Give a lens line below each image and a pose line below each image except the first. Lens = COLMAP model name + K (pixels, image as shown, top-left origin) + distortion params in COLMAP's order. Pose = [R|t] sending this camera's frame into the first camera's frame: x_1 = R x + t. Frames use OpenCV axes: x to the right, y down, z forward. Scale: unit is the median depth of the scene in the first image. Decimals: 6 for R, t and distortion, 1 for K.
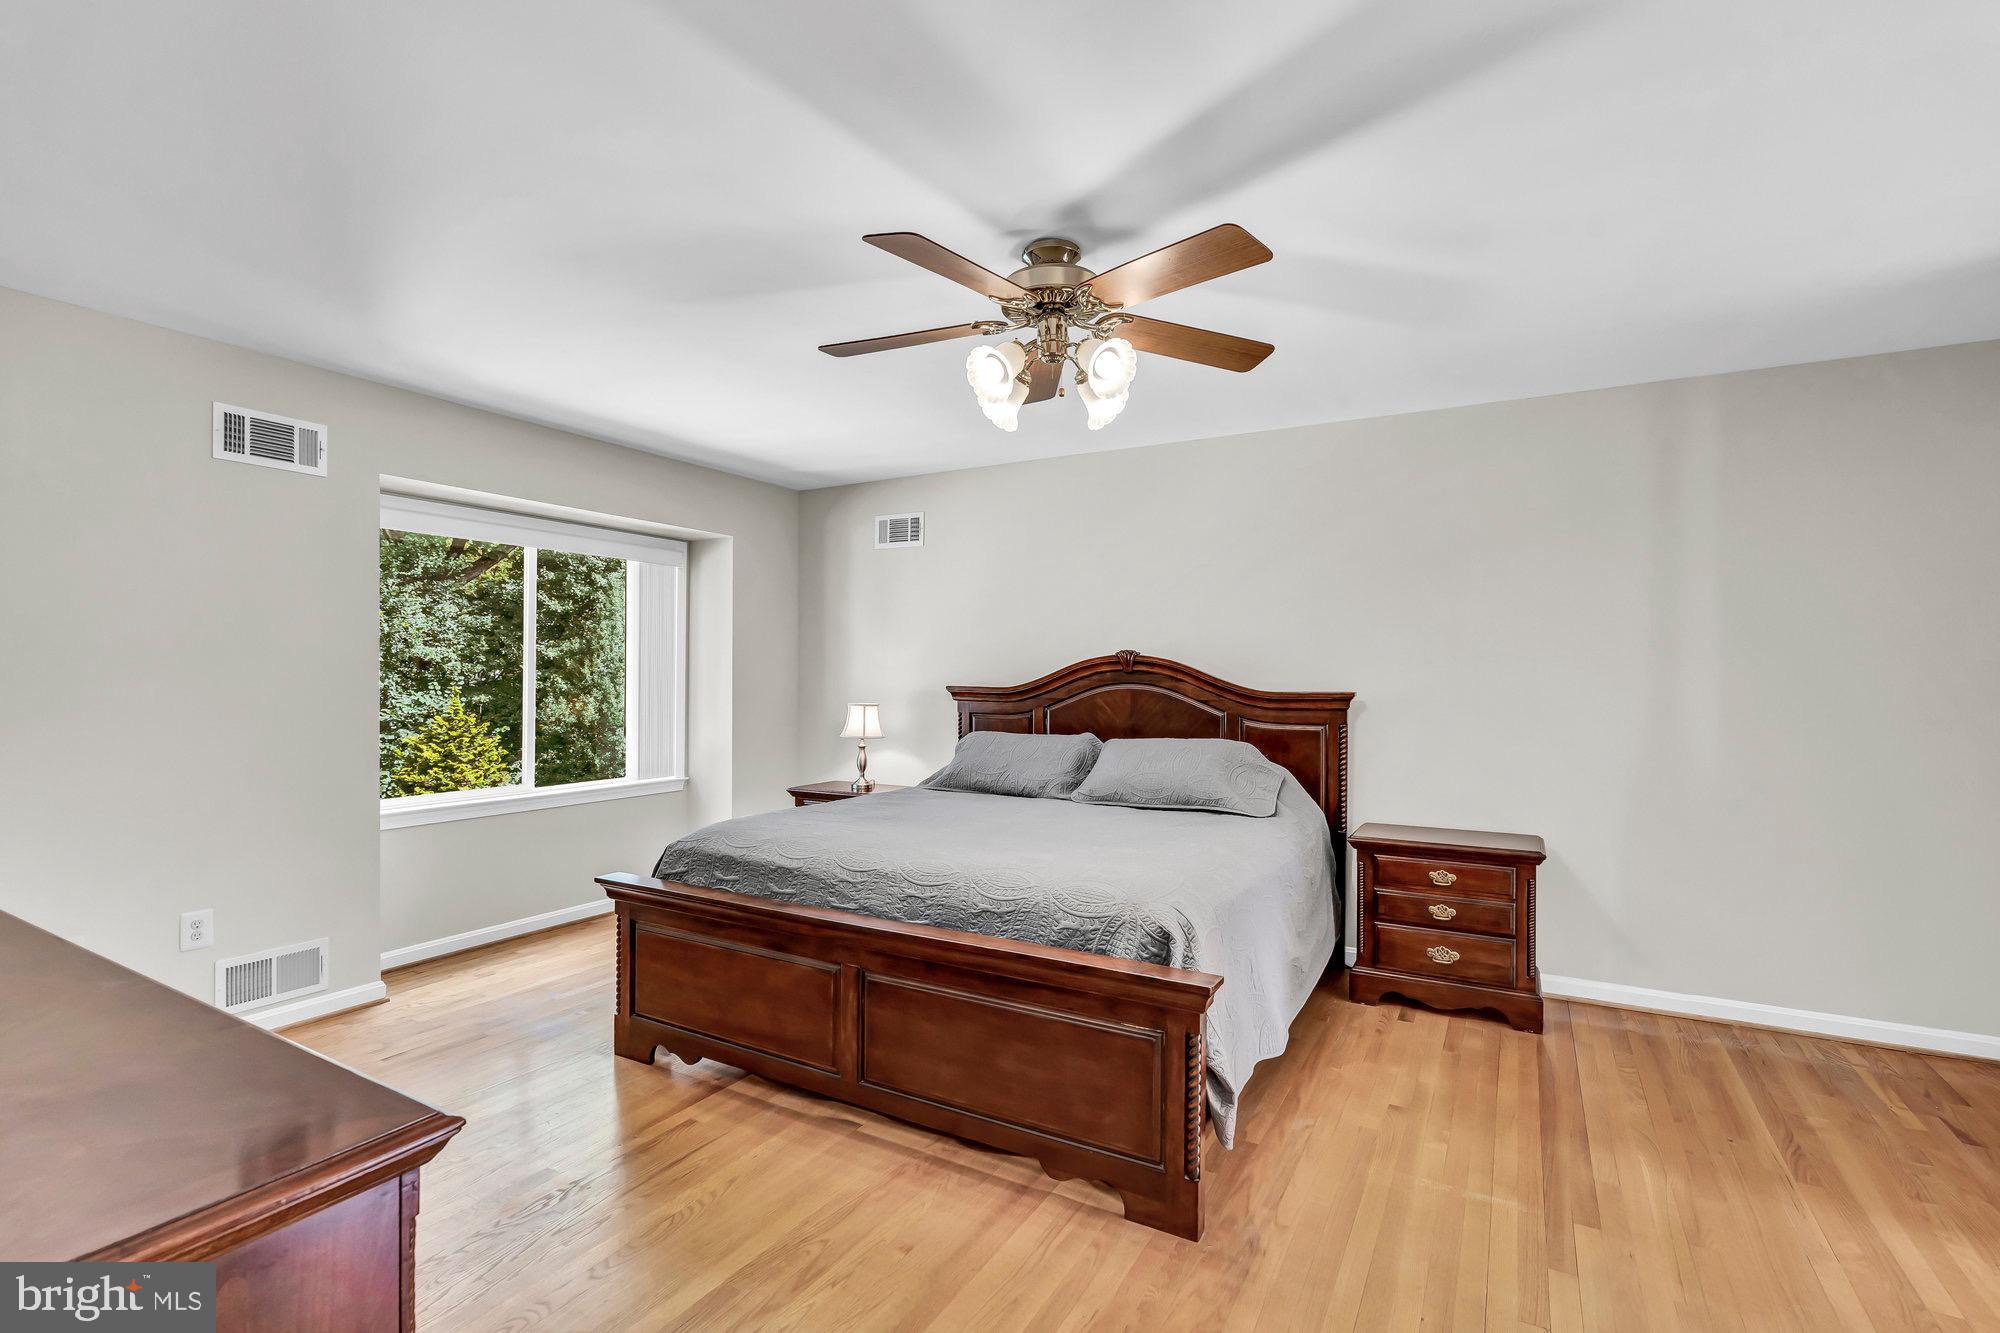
lens RADIAL K [[910.5, 0, 1005.0], [0, 910.5, 666.5], [0, 0, 1]] dist [-0.000016, -0.000538]
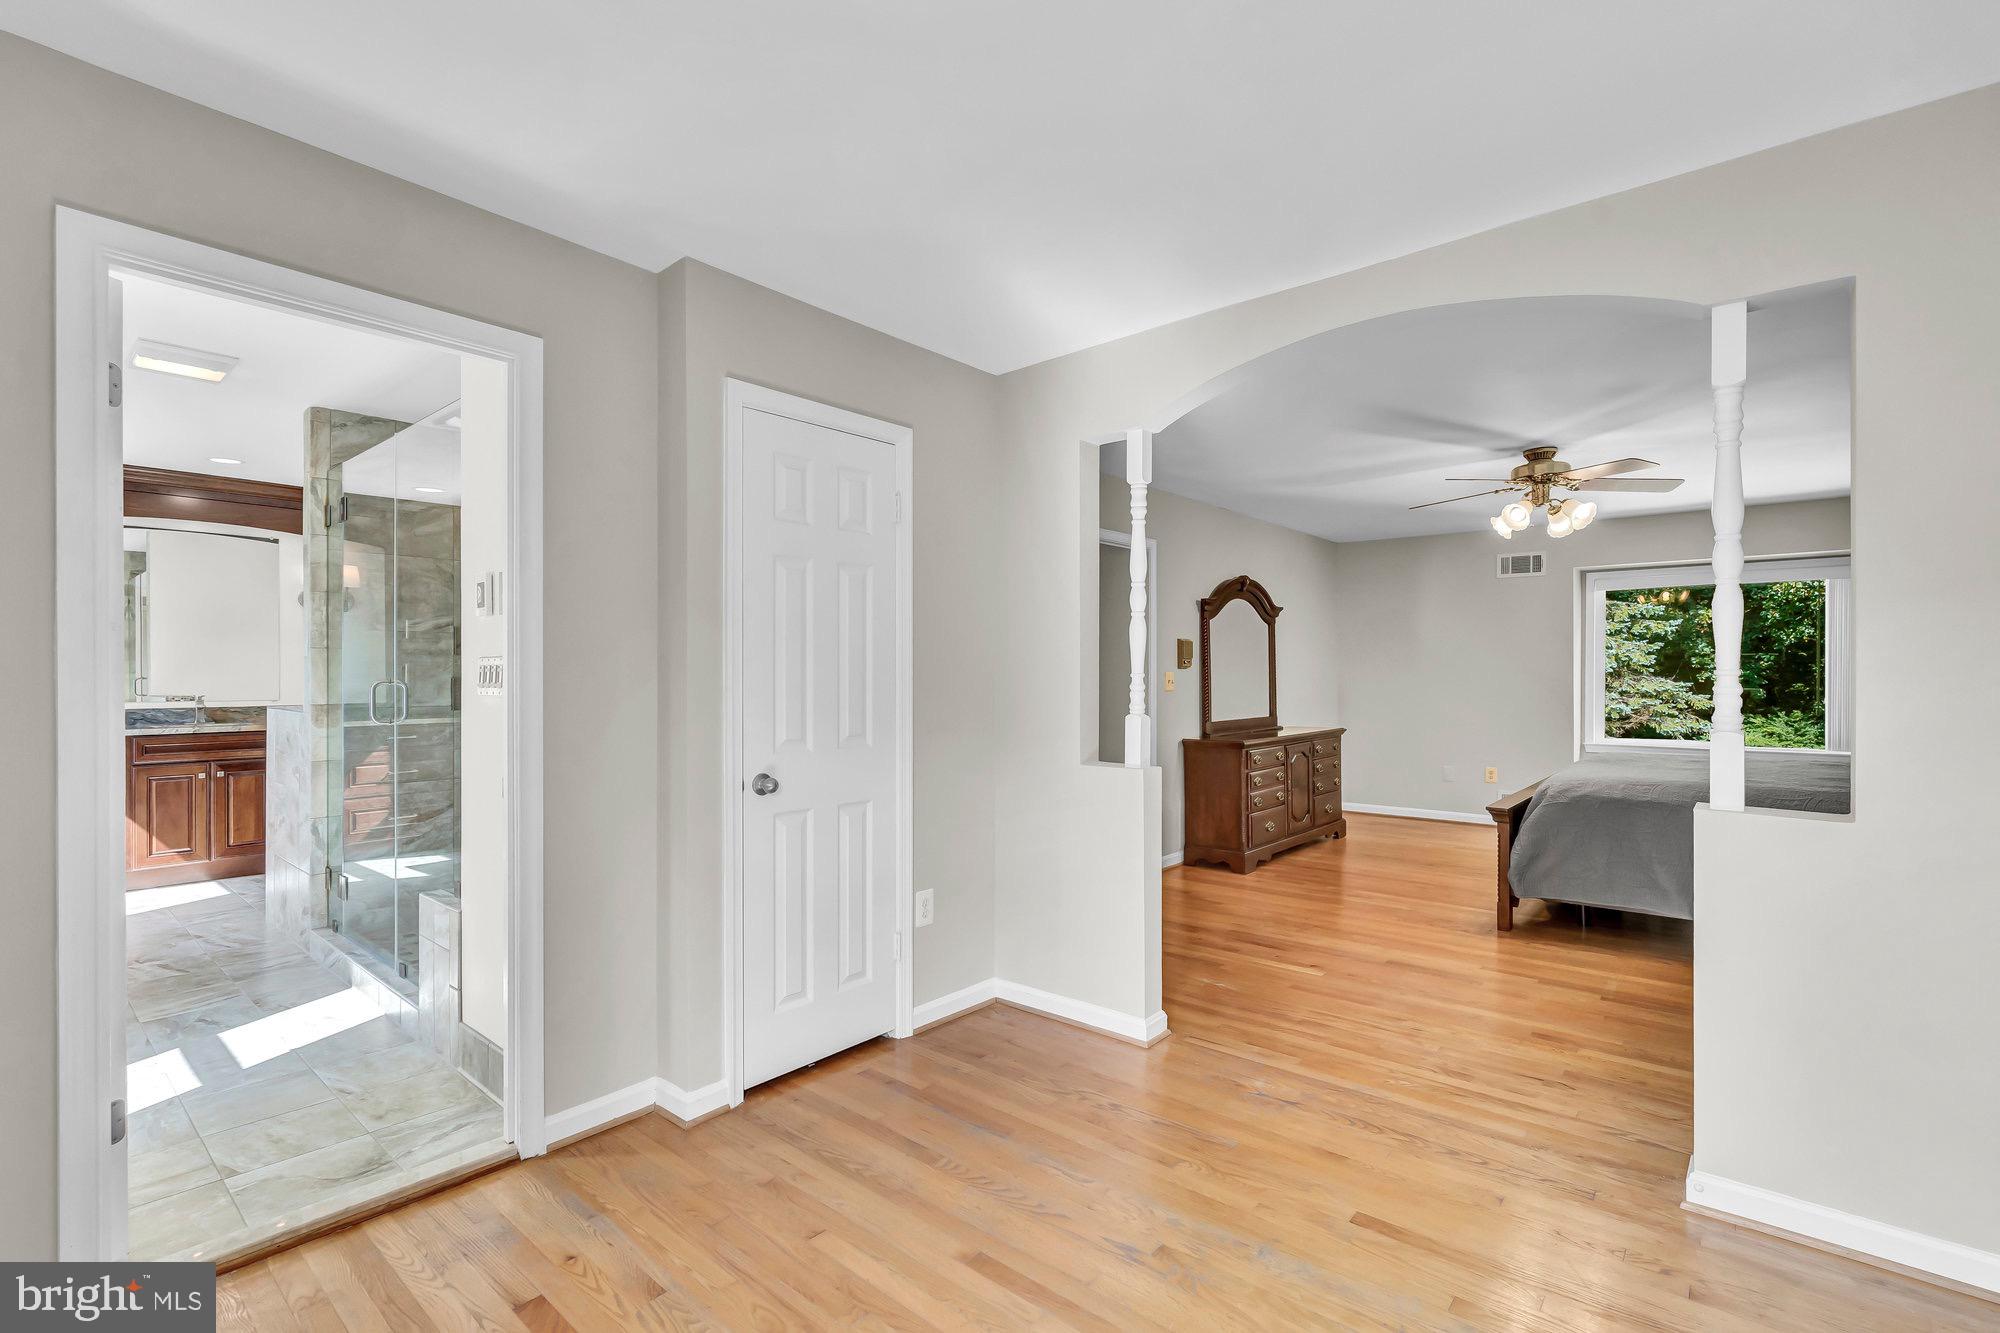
lens RADIAL K [[899.8, 0, 1004.1], [0, 899.8, 670.5], [0, 0, 1]] dist [0.000325, 0.000511]
pose [[-0.185884, -0.006812, -0.982548, 1.545010], [0.011780, 0.999889, -0.009161, 0.015153], [0.982501, -0.013277, -0.185783, 0.157211]]
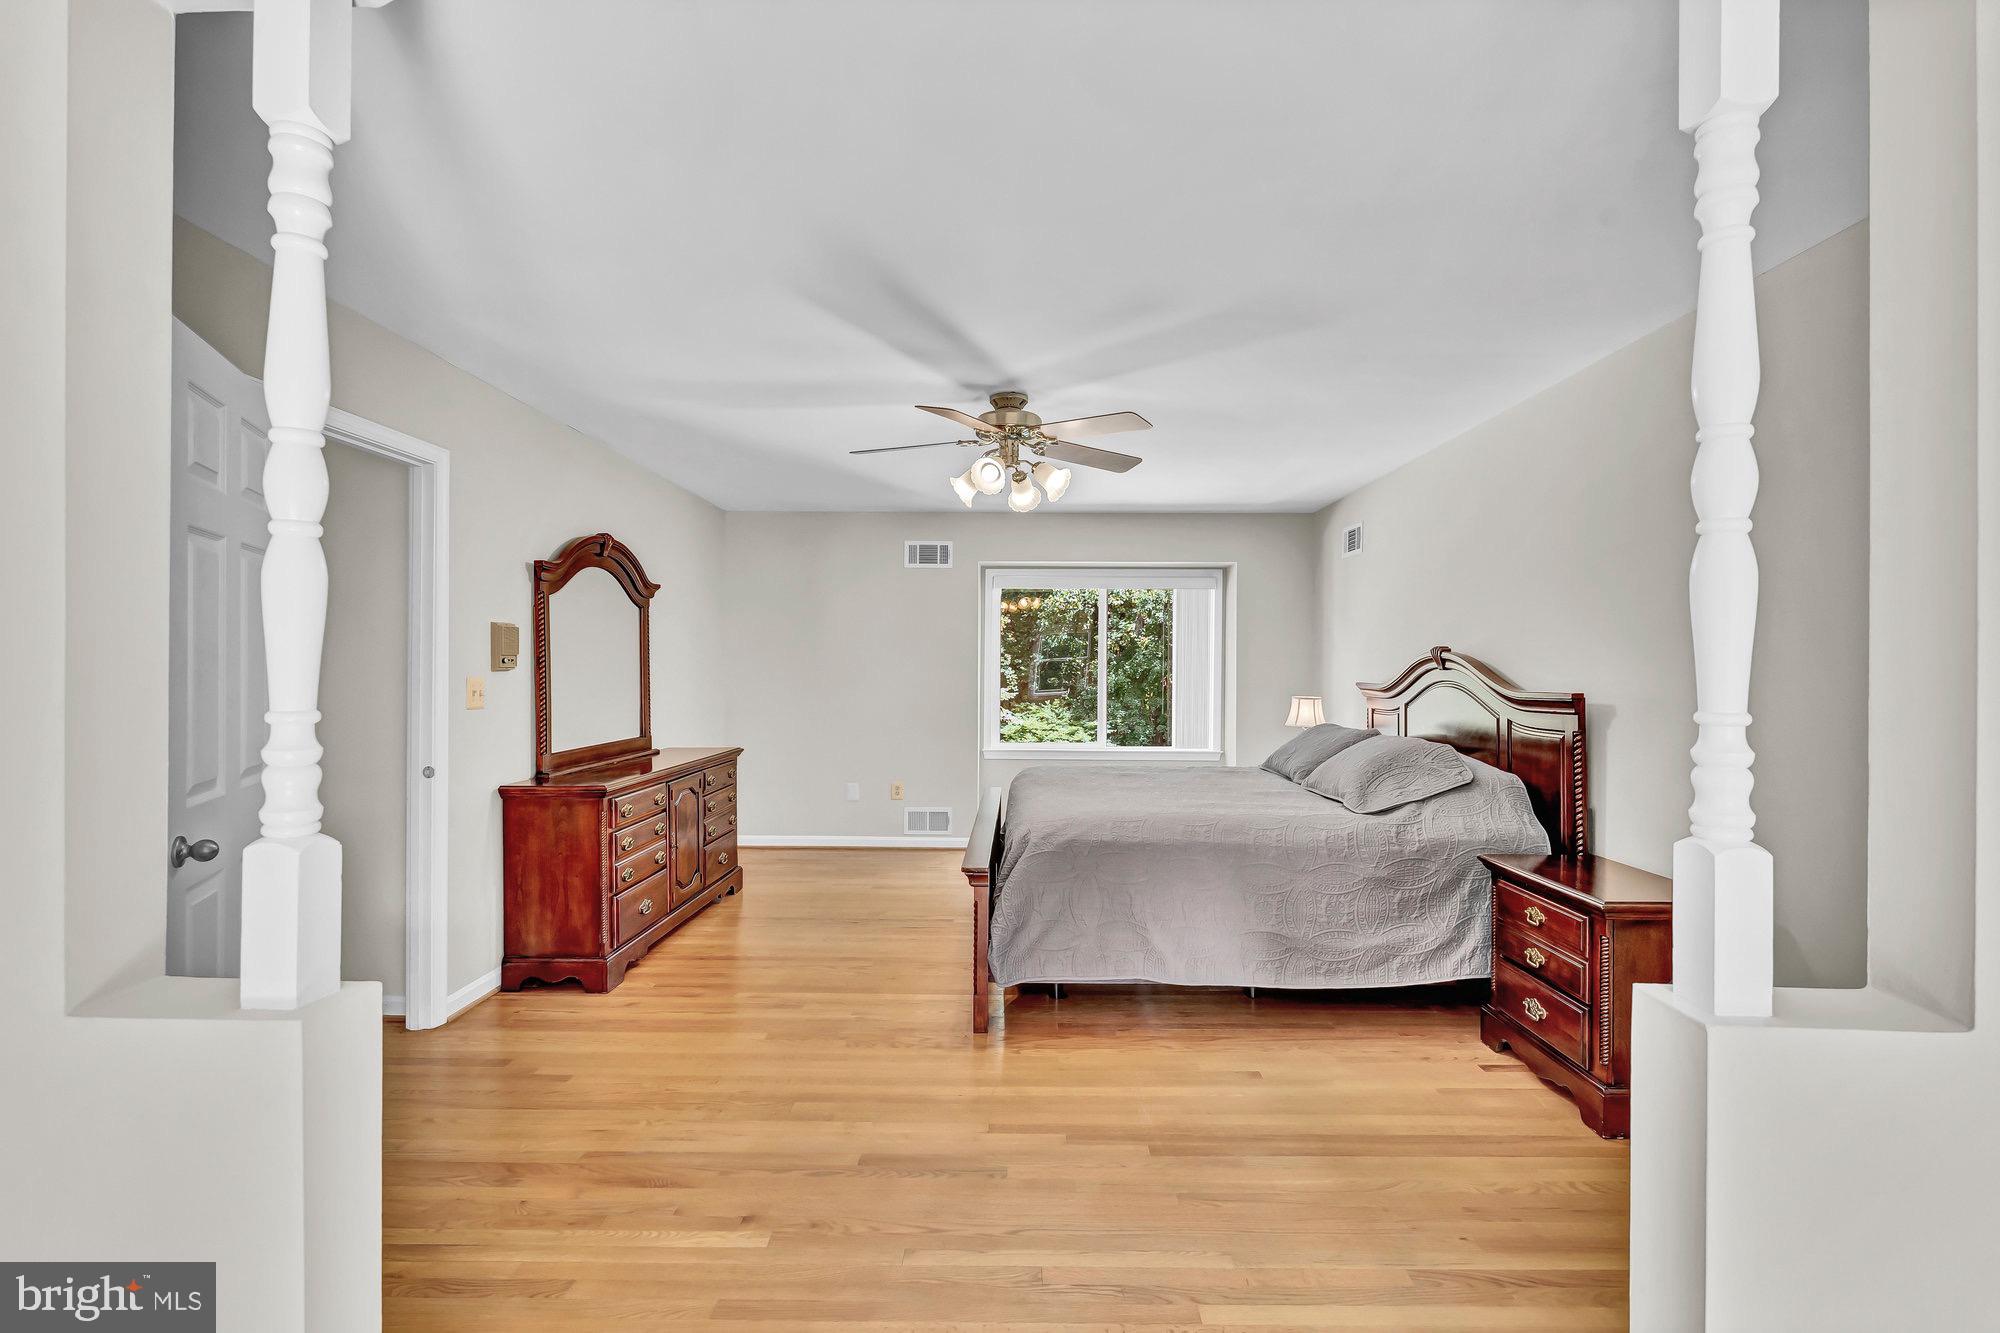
lens RADIAL K [[910.5, 0, 1005.0], [0, 910.5, 666.5], [0, 0, 1]] dist [-0.000016, -0.000538]
pose [[0.477426, -0.003773, -0.878664, 1.003248], [0.009403, 0.999955, 0.000815, -0.001536], [0.878622, -0.008651, 0.477440, 0.183449]]
